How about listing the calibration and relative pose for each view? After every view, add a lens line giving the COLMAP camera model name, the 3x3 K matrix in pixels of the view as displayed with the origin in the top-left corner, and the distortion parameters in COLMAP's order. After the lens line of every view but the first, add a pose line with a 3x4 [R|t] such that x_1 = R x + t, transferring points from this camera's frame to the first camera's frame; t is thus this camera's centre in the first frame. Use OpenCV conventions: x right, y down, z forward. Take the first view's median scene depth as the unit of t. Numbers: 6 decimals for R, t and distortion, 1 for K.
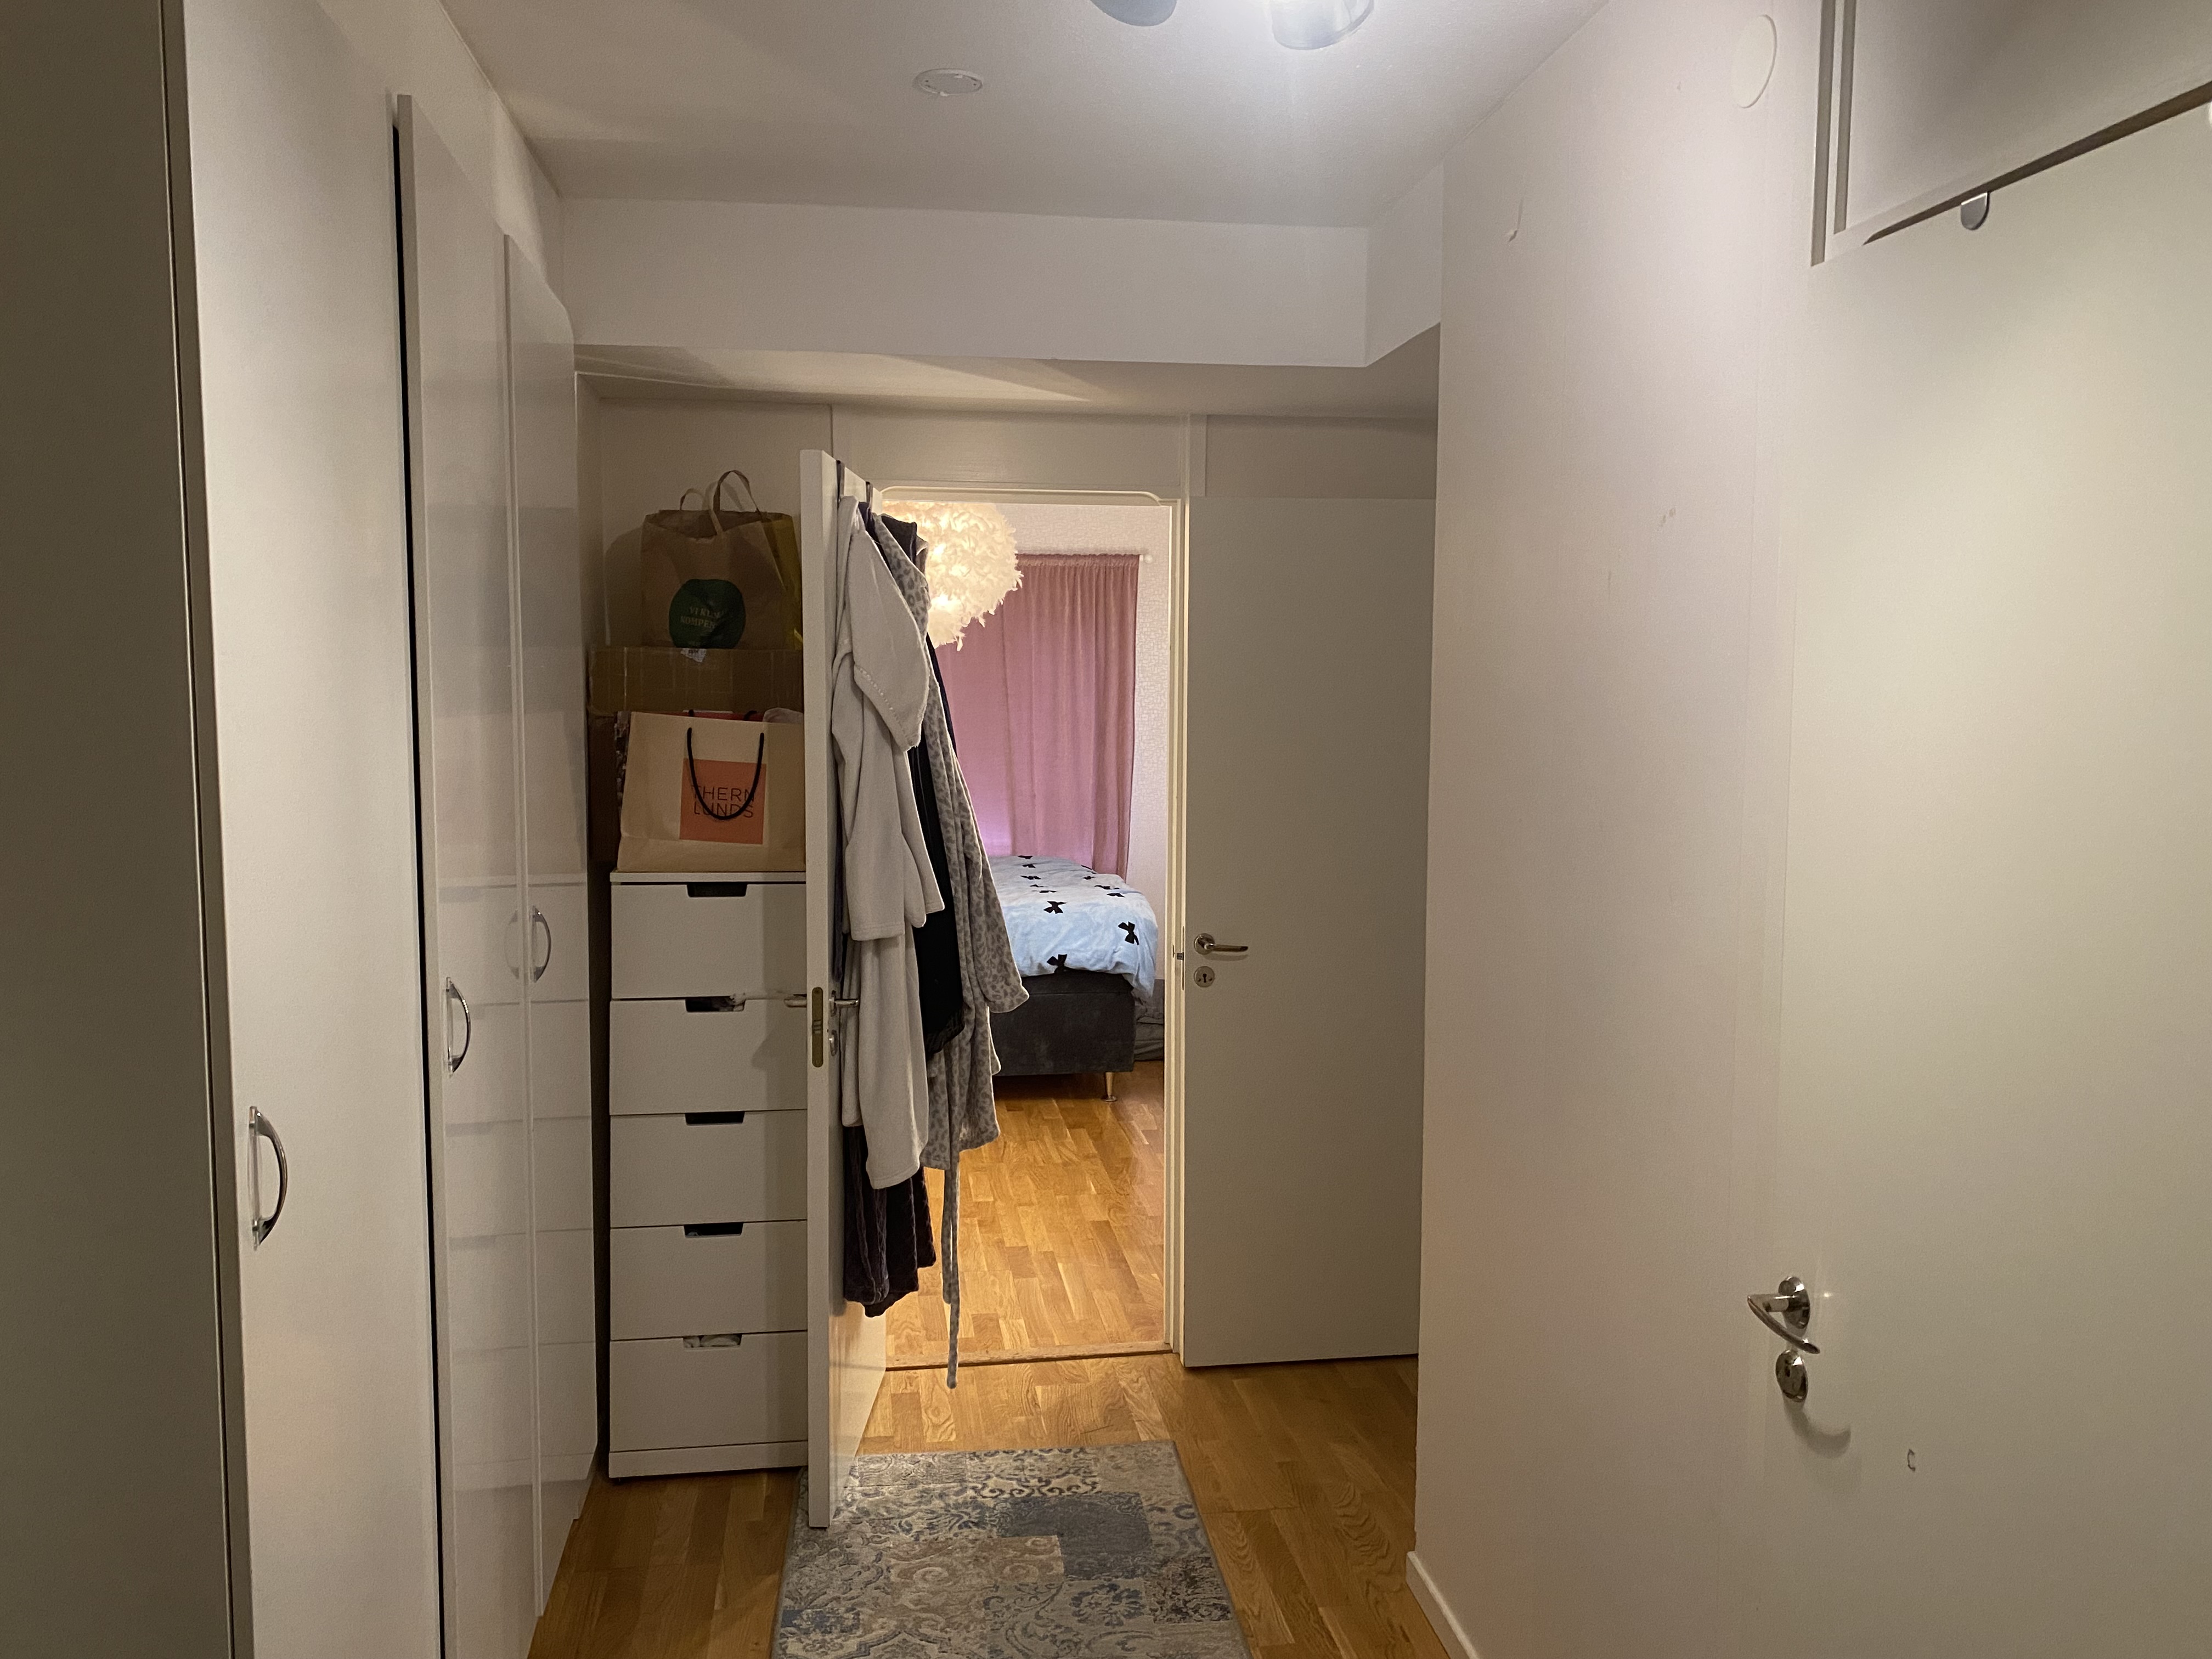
lens RADIAL K [[1661.3, 0, 1107.9], [0, 1661.3, 830.5], [0, 0, 1]] dist [0.050616, -0.066288]
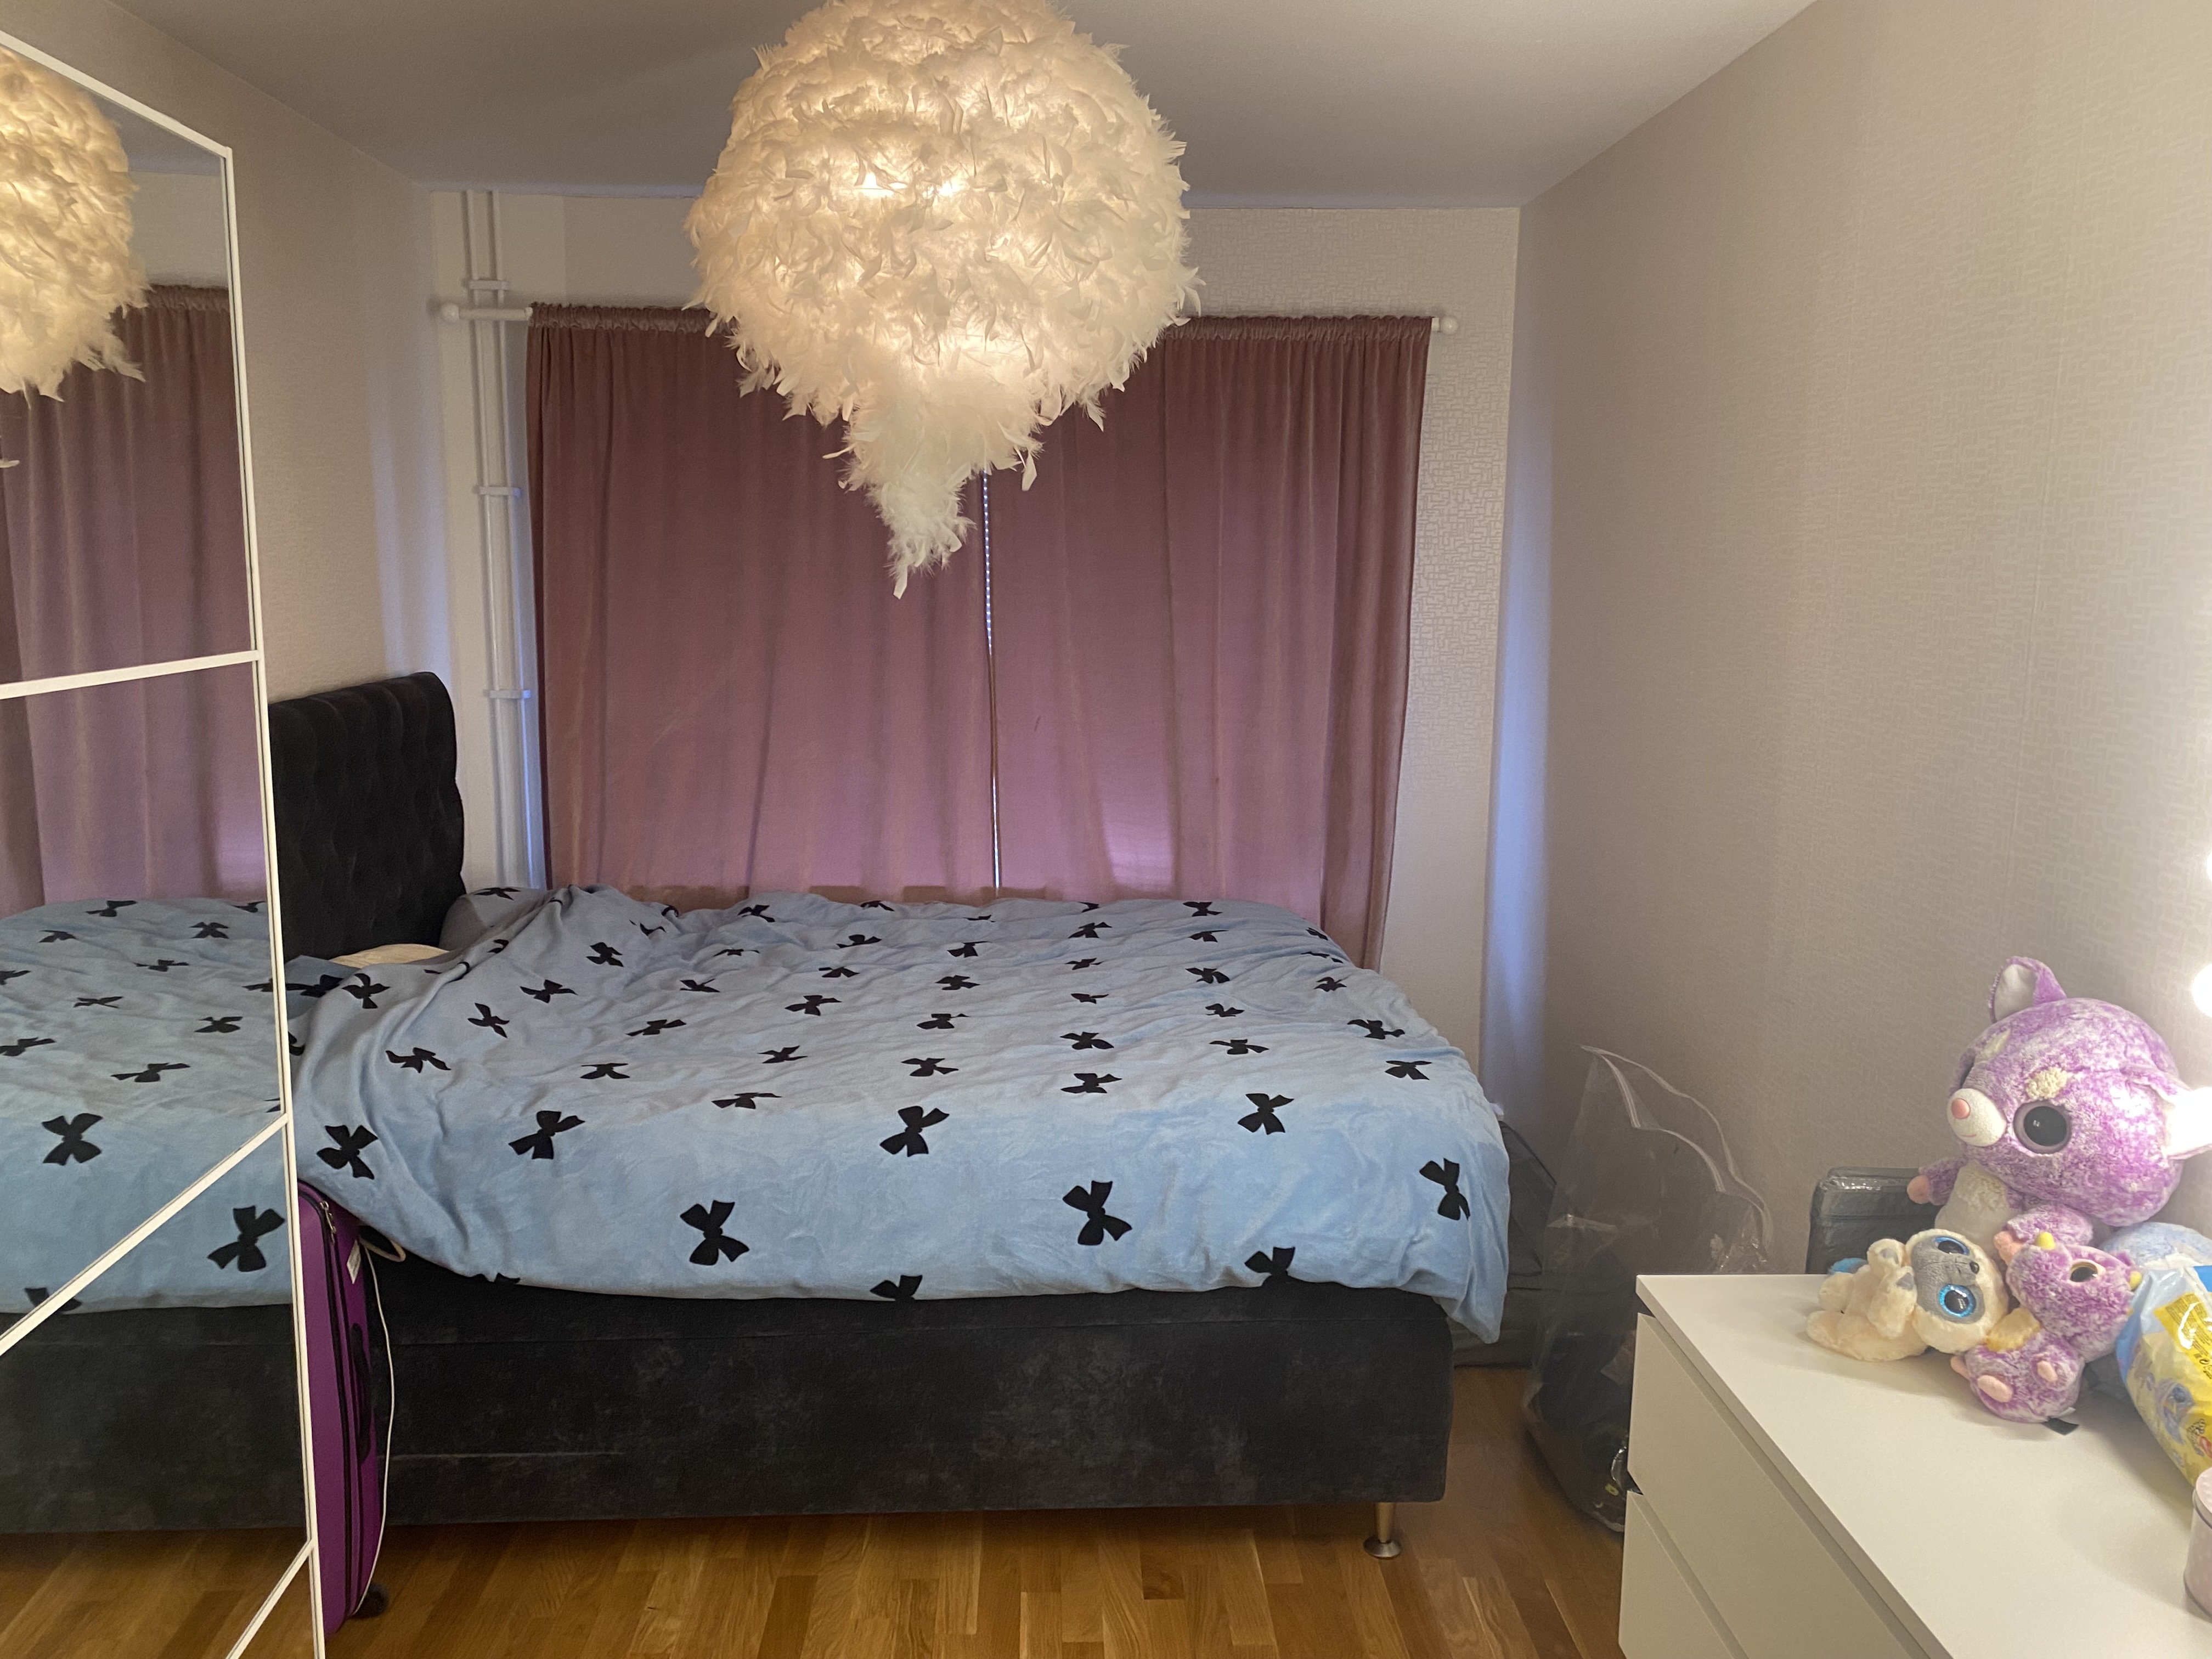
lens RADIAL K [[1661.3, 0, 1099.3], [0, 1661.3, 826.5], [0, 0, 1]] dist [0.050616, -0.066288]
pose [[0.993672, 0.020351, -0.110466, -0.028762], [-0.012690, 0.997493, 0.069613, -0.055314], [0.111606, -0.067770, 0.991439, 0.590513]]
